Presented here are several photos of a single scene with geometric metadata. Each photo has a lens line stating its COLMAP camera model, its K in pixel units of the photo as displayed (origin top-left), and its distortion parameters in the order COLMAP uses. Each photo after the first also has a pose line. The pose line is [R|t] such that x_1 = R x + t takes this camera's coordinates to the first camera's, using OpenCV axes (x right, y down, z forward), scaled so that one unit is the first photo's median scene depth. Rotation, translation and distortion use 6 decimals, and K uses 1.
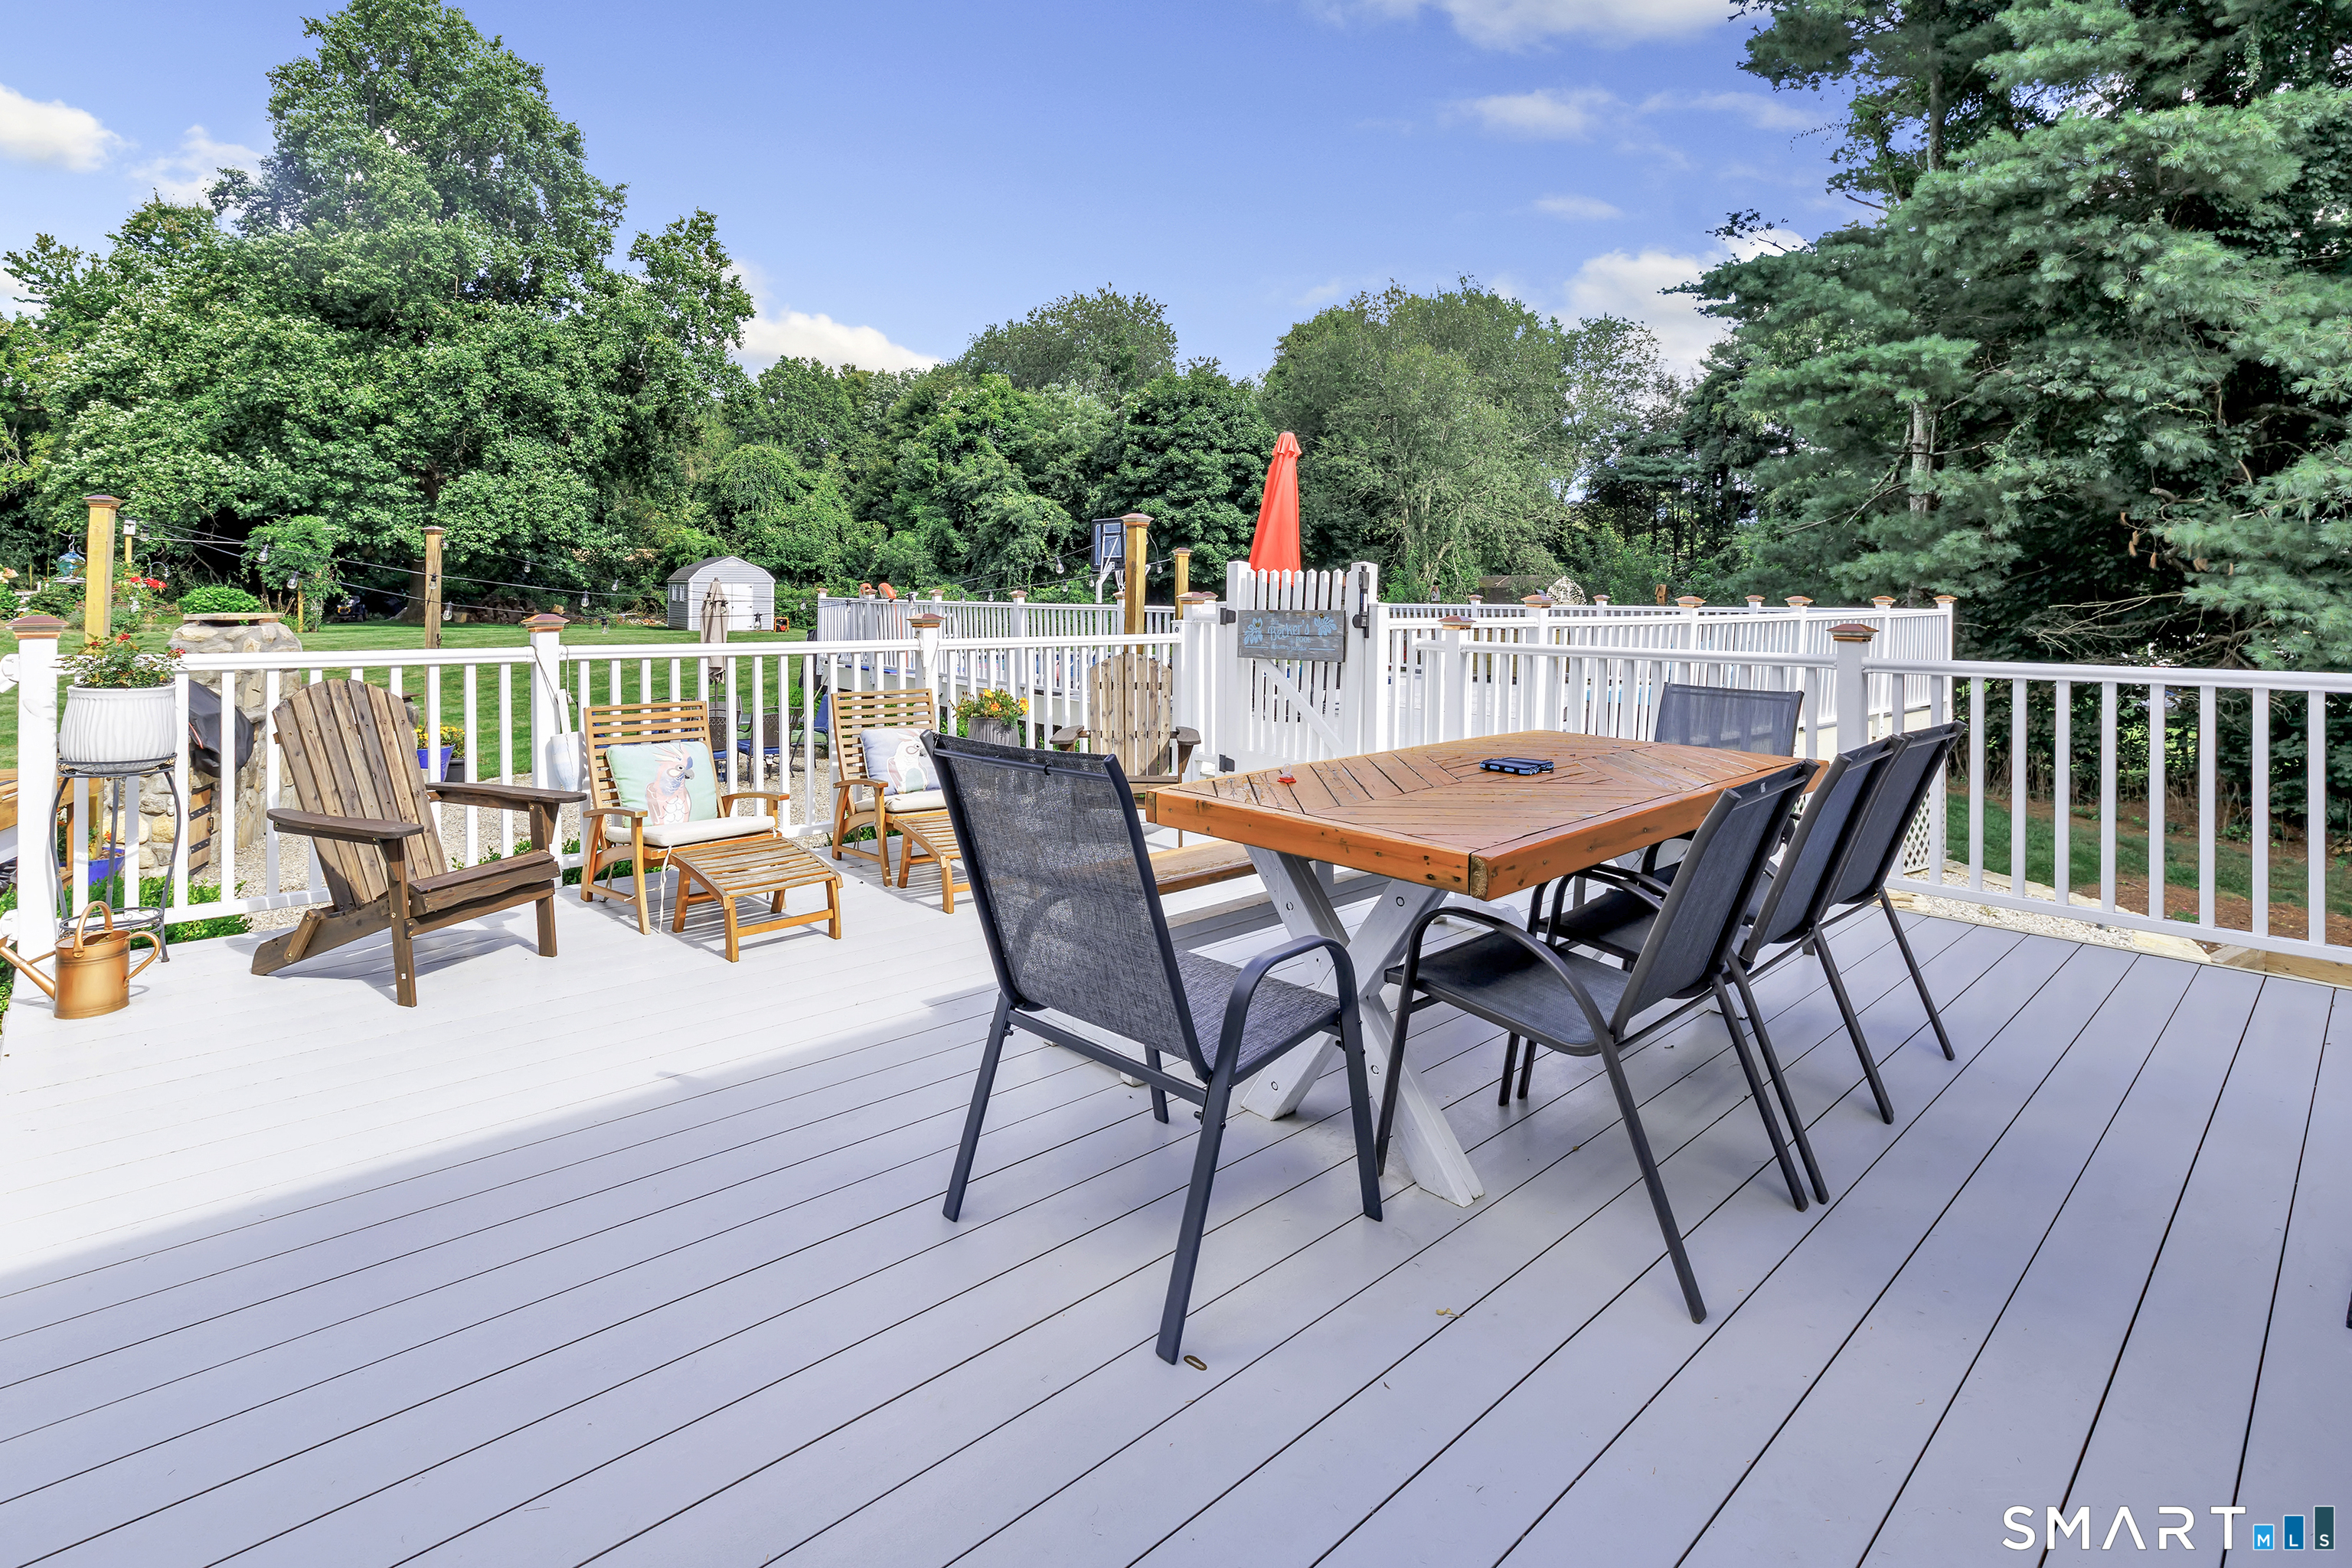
lens RADIAL K [[1142.3, 0, 1119.1], [0, 1142.3, 586.2], [0, 0, 1]] dist [0.002444, 0.000611]
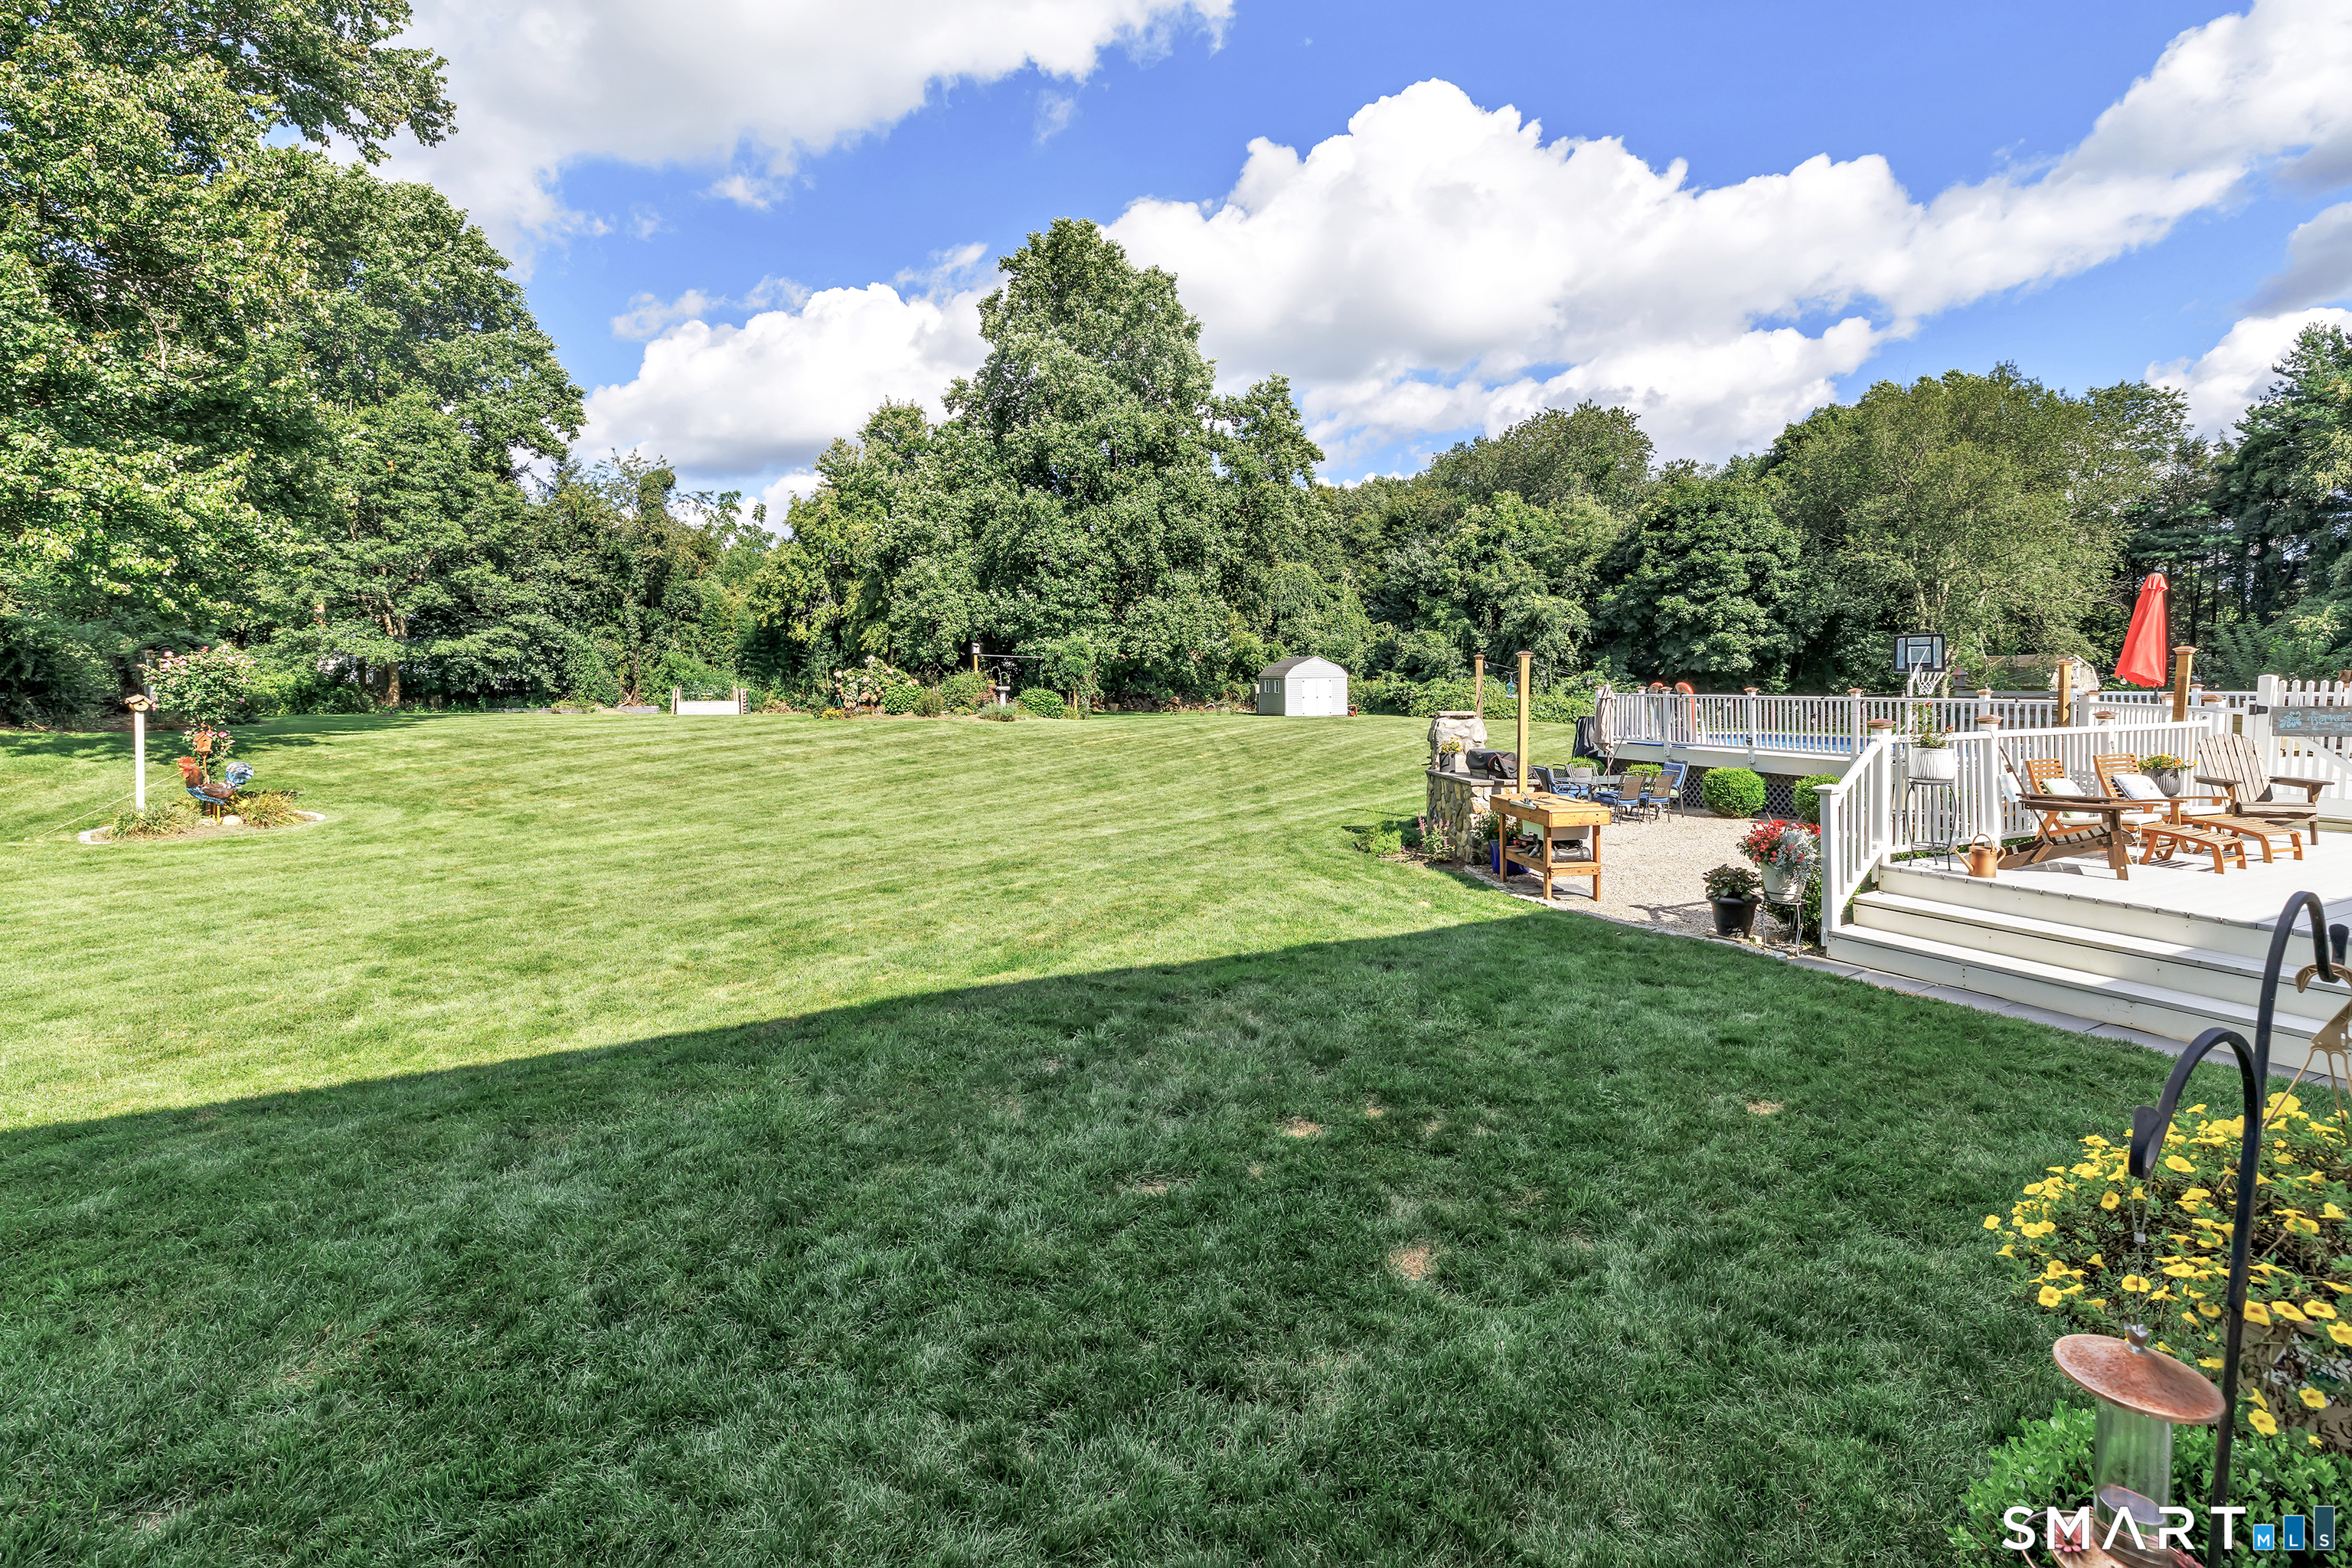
lens RADIAL K [[1029.4, 0, 1209.0], [0, 1029.4, 747.7], [0, 0, 1]] dist [0.001998, 0.000689]
pose [[0.964755, 0.000697, -0.263148, -0.143257], [0.018746, 0.997274, 0.071369, -0.007798], [0.262481, -0.073786, 0.962112, -0.117934]]
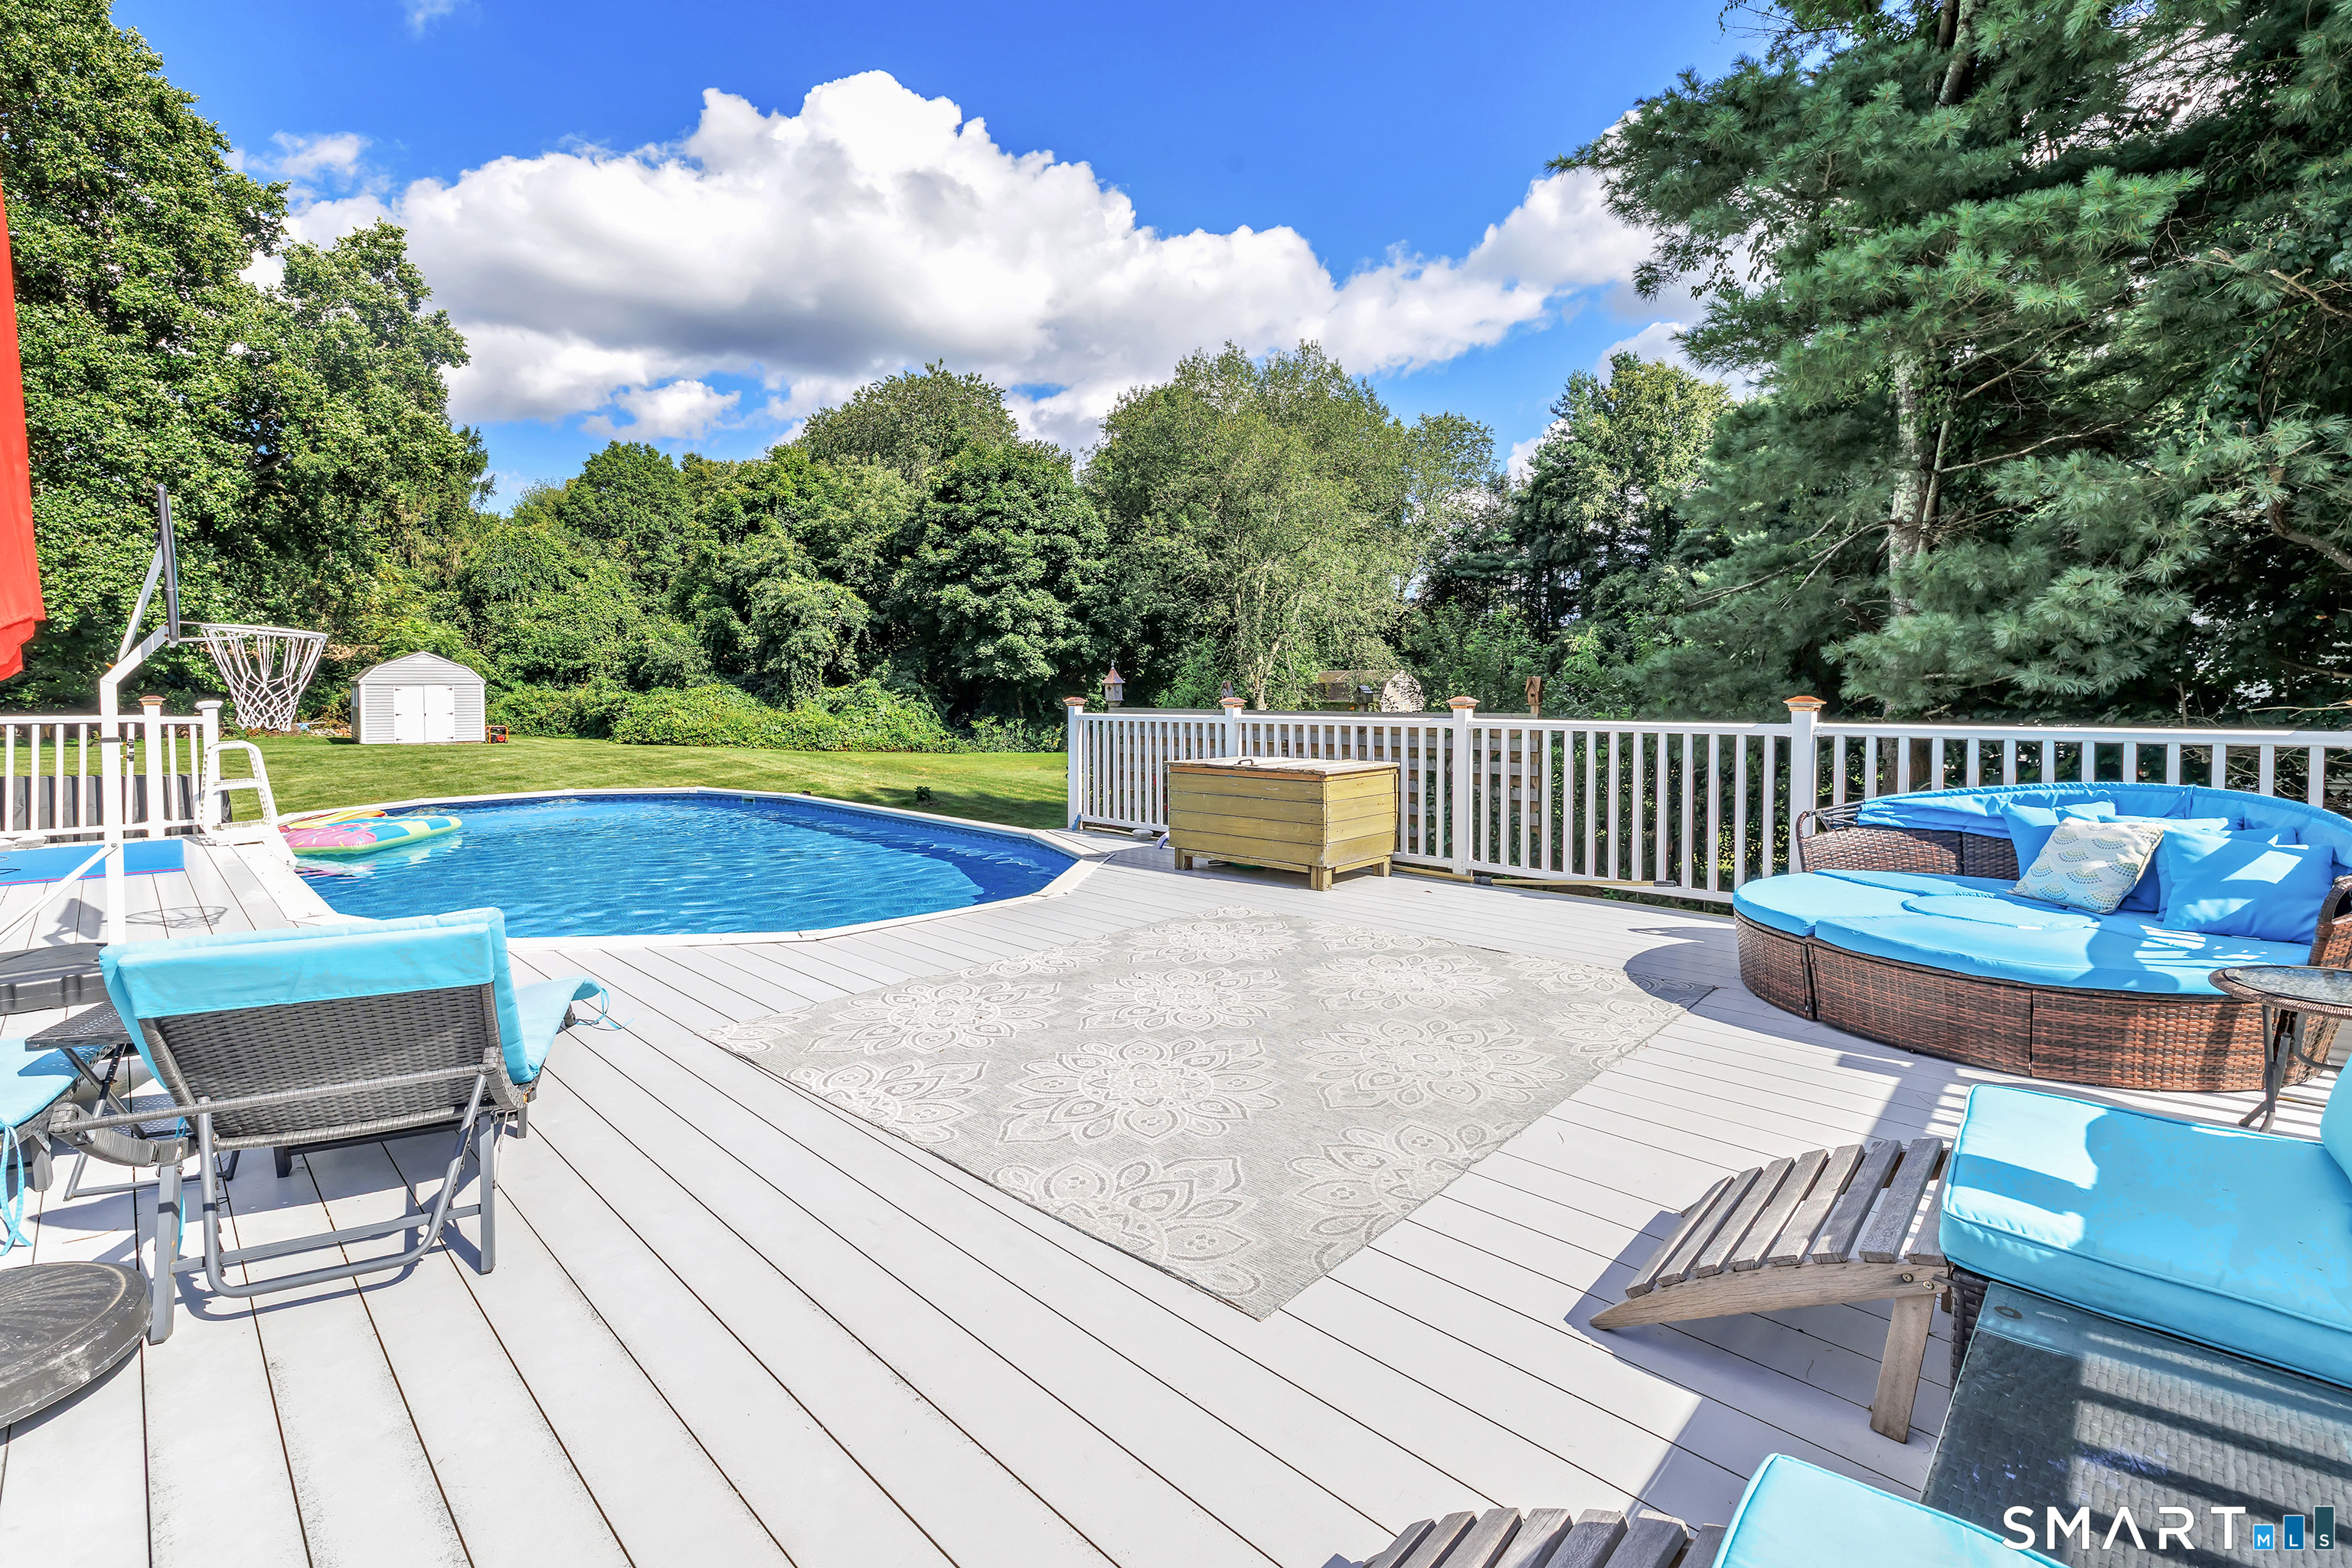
lens RADIAL K [[1029.4, 0, 1171.7], [0, 1029.4, 732.8], [0, 0, 1]] dist [0.001998, 0.000689]
pose [[0.988745, -0.015750, 0.148782, 0.071935], [0.008642, 0.998795, 0.048301, 0.000406], [-0.149364, -0.046472, 0.987690, 0.180808]]
